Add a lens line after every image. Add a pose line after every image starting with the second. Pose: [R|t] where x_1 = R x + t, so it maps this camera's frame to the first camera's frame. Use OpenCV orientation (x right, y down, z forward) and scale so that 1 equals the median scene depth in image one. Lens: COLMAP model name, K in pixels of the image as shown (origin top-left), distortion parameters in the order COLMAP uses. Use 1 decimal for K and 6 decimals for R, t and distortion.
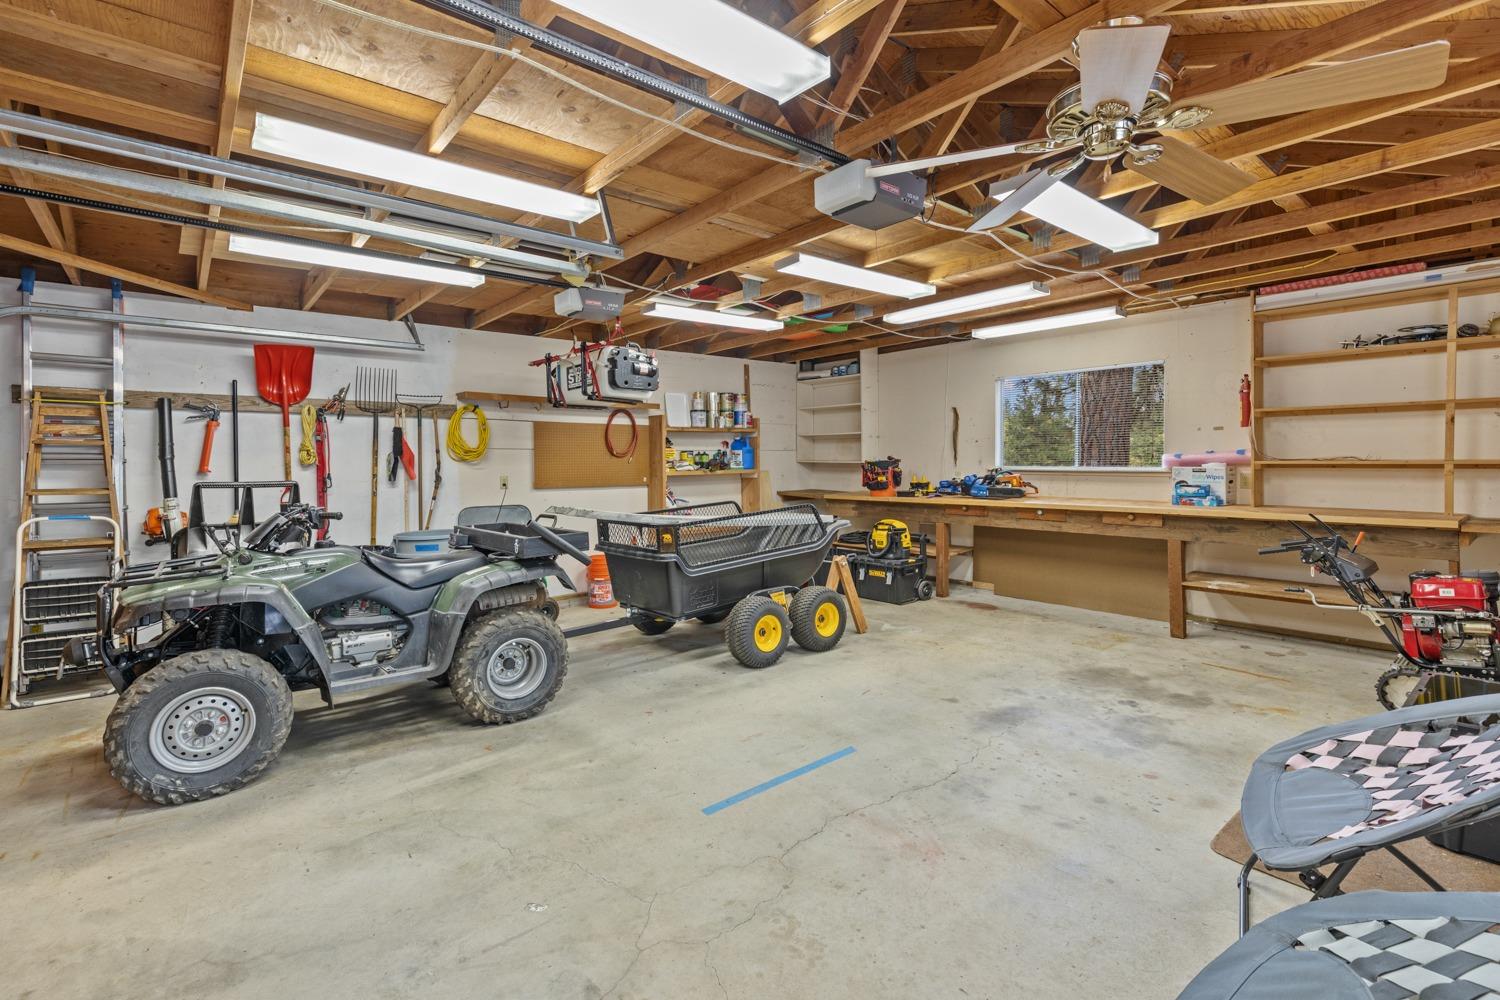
lens RADIAL K [[685.4, 0, 749.8], [0, 685.4, 469.4], [0, 0, 1]] dist [0.000863, 0.000269]
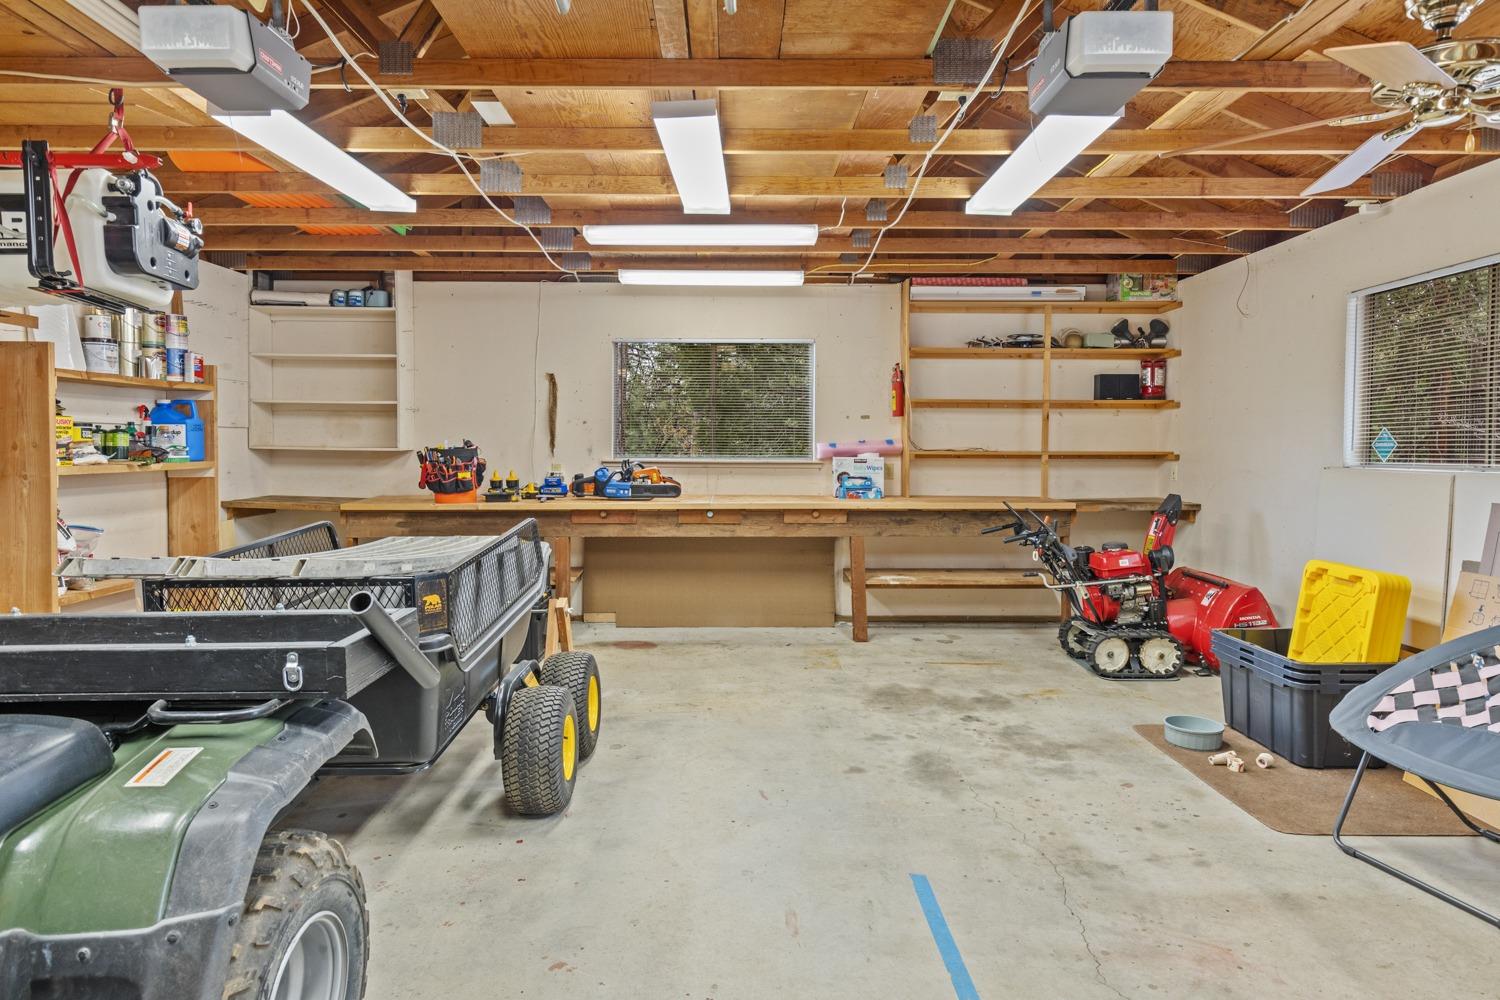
lens RADIAL K [[879.7, 0, 749.9], [0, 879.7, 469.4], [0, 0, 1]] dist [0.002983, -0.000860]
pose [[0.633237, -0.009408, 0.773901, -0.381834], [0.002539, 0.999946, 0.010078, 0.000500], [-0.773954, -0.004417, 0.633227, 0.360663]]
